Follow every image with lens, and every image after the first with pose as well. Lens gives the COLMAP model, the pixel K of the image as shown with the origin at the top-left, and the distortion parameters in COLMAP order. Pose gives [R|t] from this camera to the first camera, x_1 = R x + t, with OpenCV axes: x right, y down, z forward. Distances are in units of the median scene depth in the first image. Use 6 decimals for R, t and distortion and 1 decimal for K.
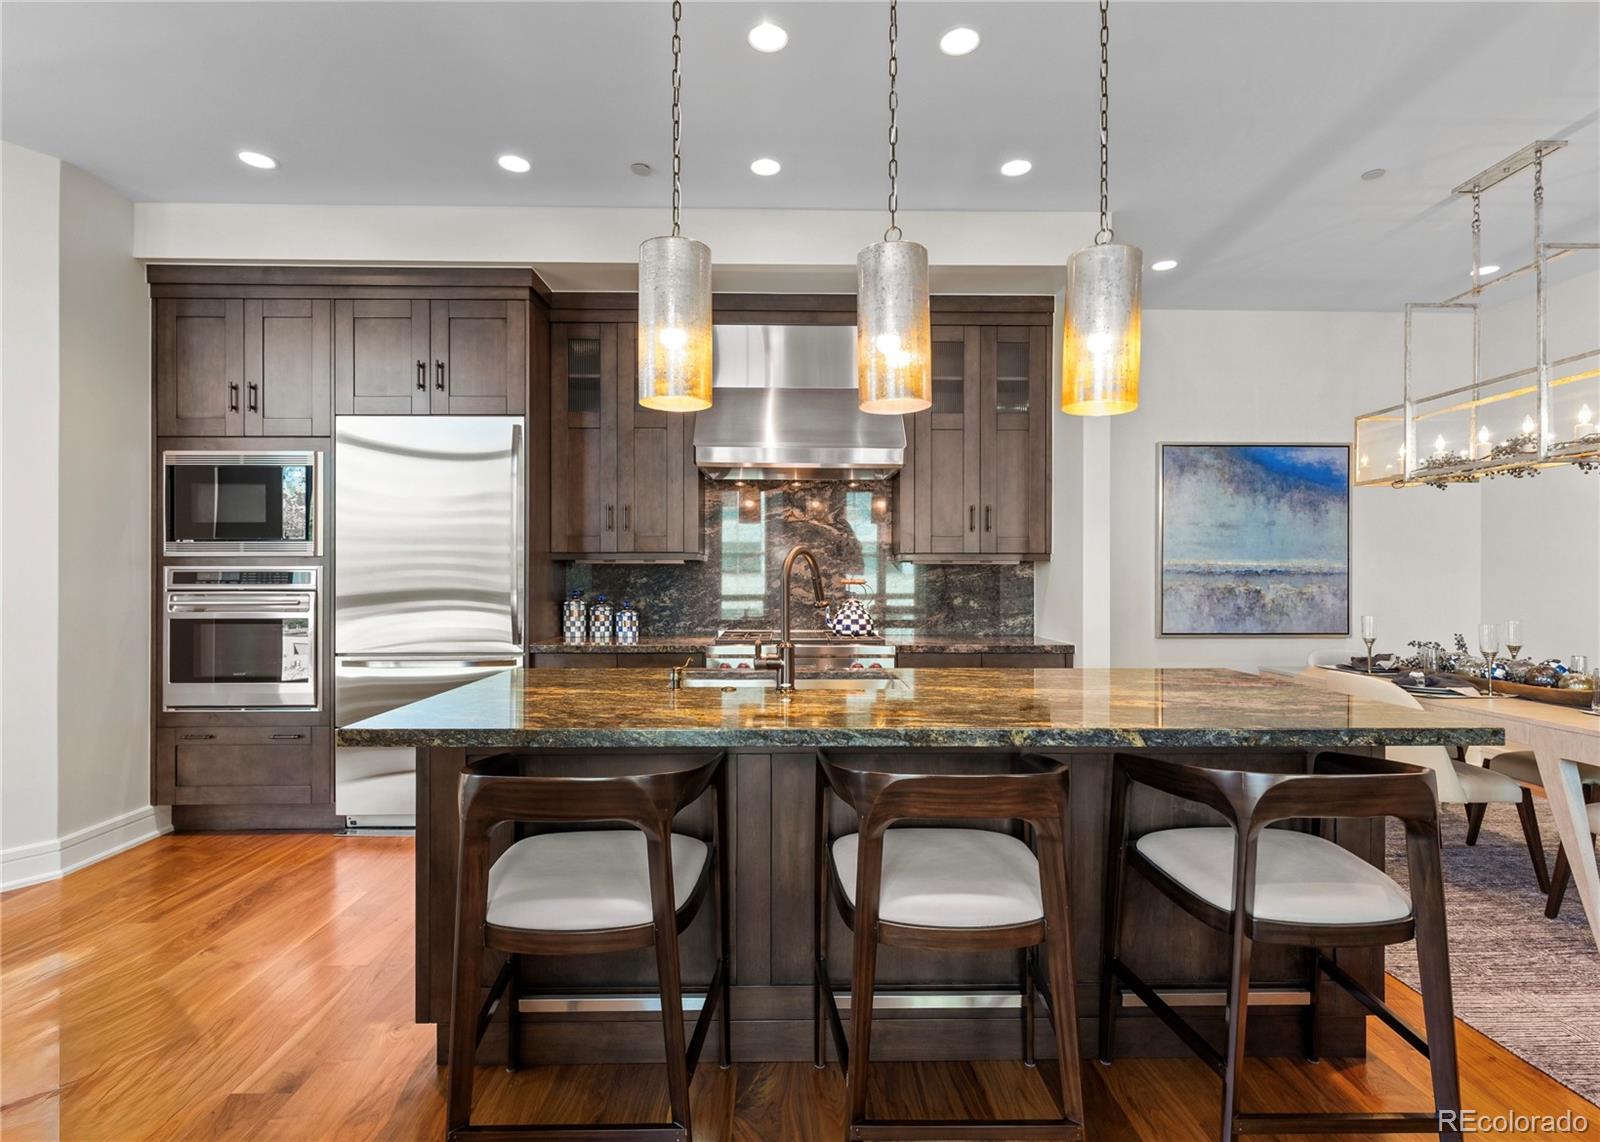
lens RADIAL K [[787.9, 0, 791.6], [0, 787.9, 571.3], [0, 0, 1]] dist [0.000778, -0.000004]
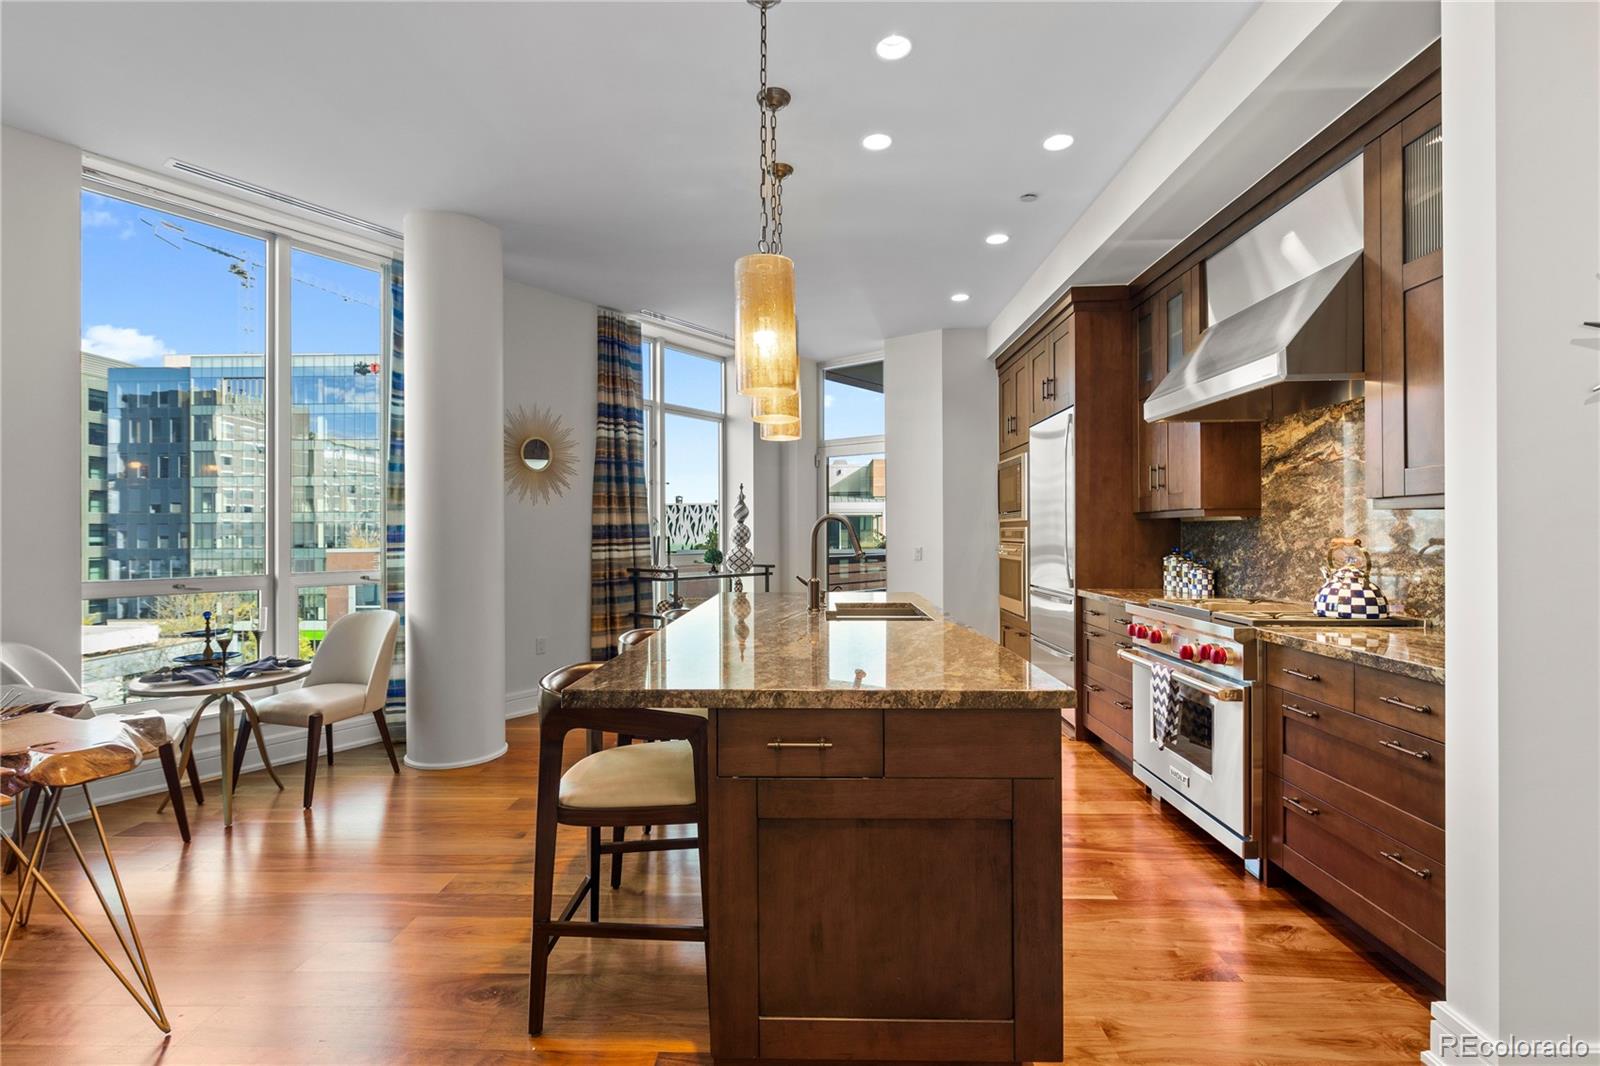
lens RADIAL K [[723.8, 0, 800.6], [0, 723.8, 525.6], [0, 0, 1]] dist [0.000579, 0.000336]
pose [[-0.035457, -0.010431, -0.999317, 0.616909], [0.006662, 0.999921, -0.010674, 0.002095], [0.999349, -0.007036, -0.035384, 0.457007]]
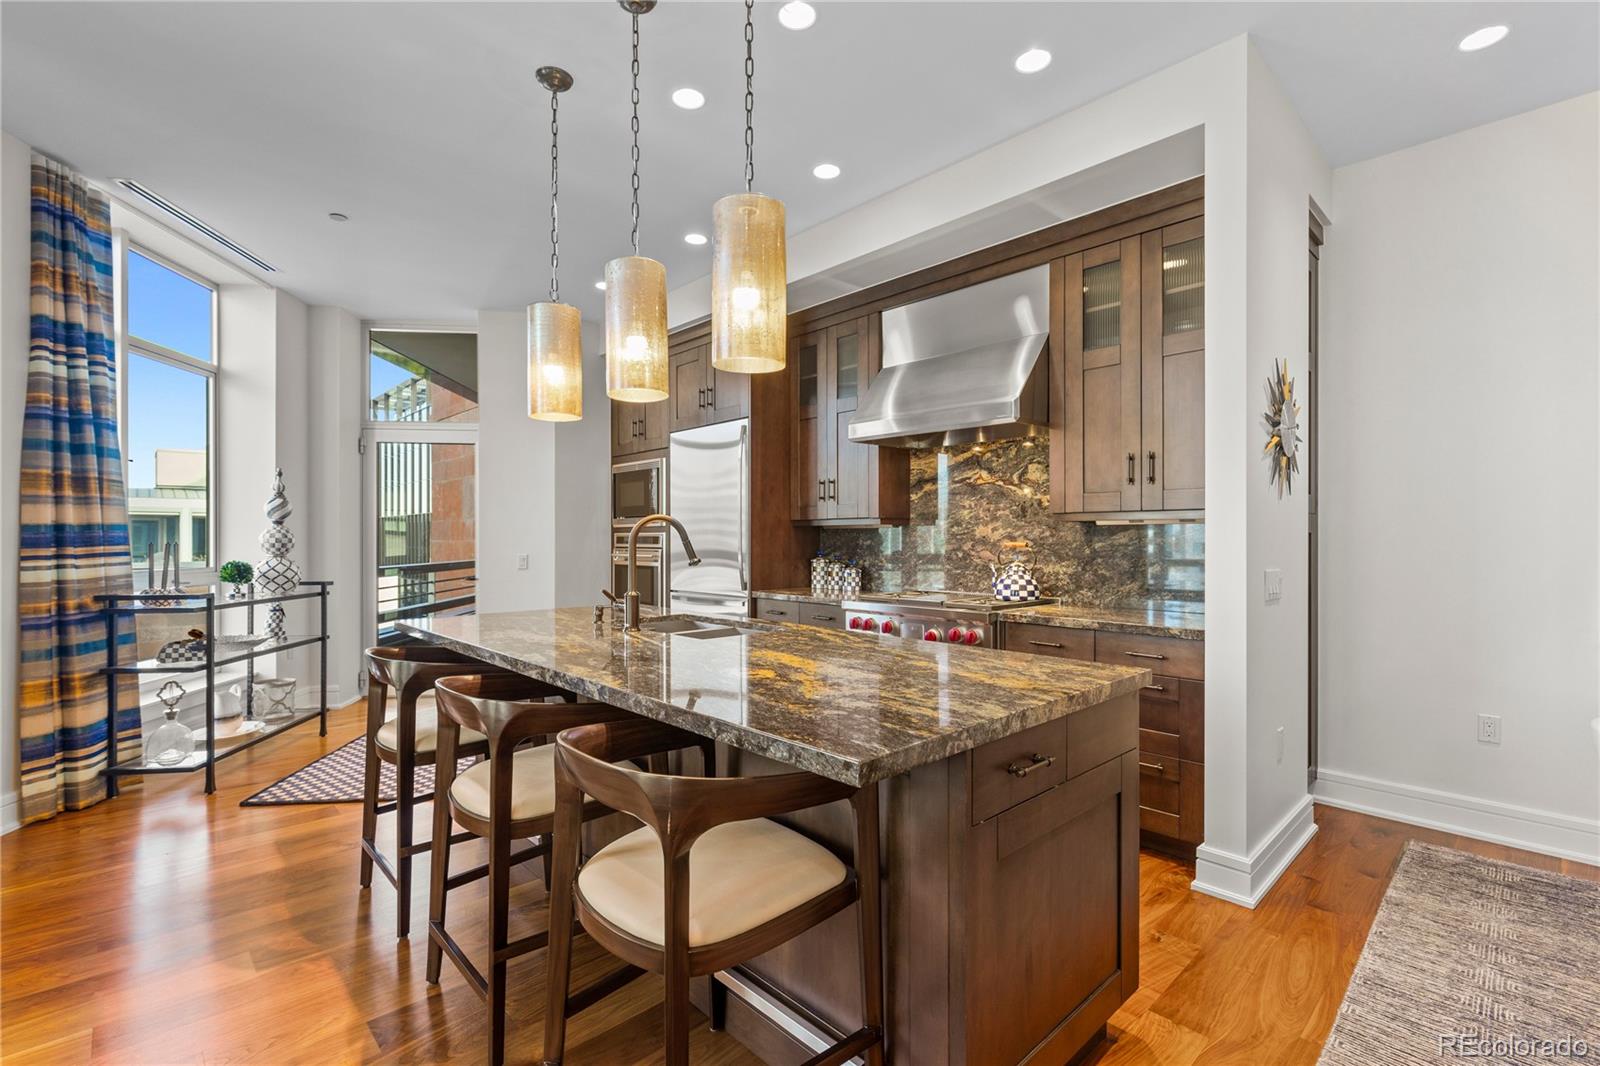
lens RADIAL K [[719.5, 0, 794.9], [0, 719.5, 535.3], [0, 0, 1]] dist [-0.000270, -0.000056]
pose [[0.671779, -0.004816, -0.740736, 0.454382], [0.004885, 0.999986, -0.002072, 0.002148], [0.740735, -0.002227, 0.671793, 0.188269]]
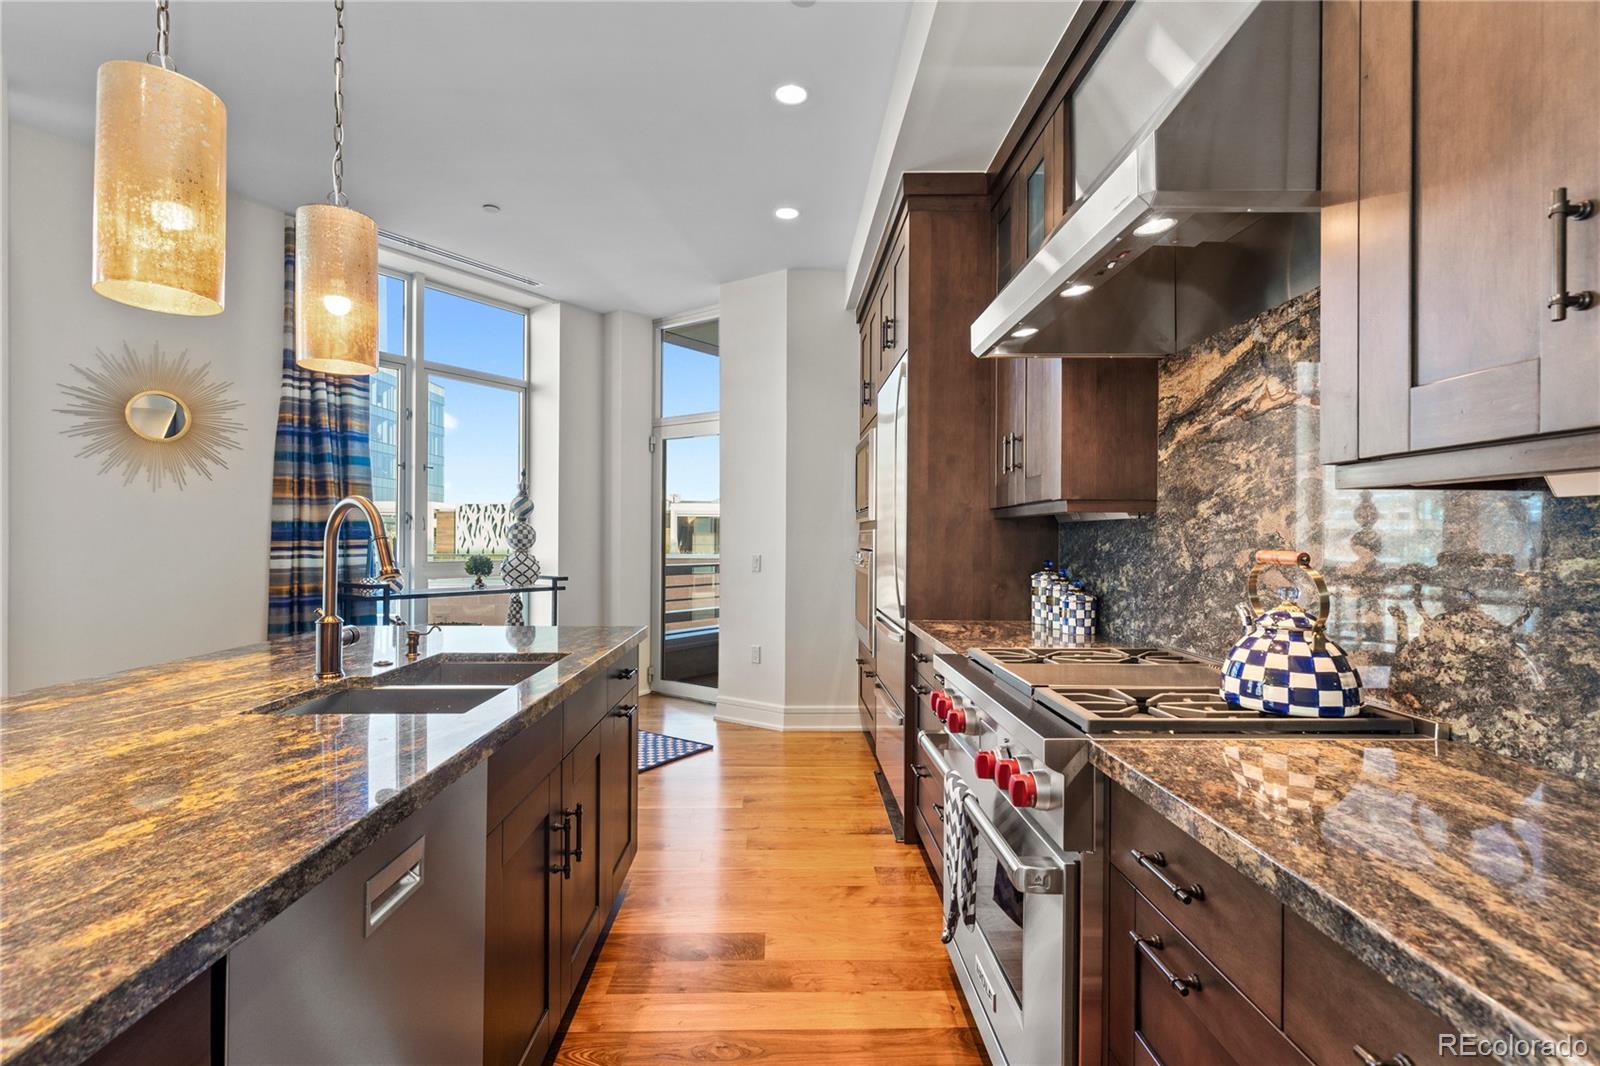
lens RADIAL K [[737.9, 0, 797.4], [0, 737.9, 533.9], [0, 0, 1]] dist [0.002327, -0.000145]
pose [[0.010374, -0.004737, -0.999935, 0.340941], [-0.002229, 0.999986, -0.004761, 0.003932], [0.999944, 0.002278, 0.010363, 0.657622]]
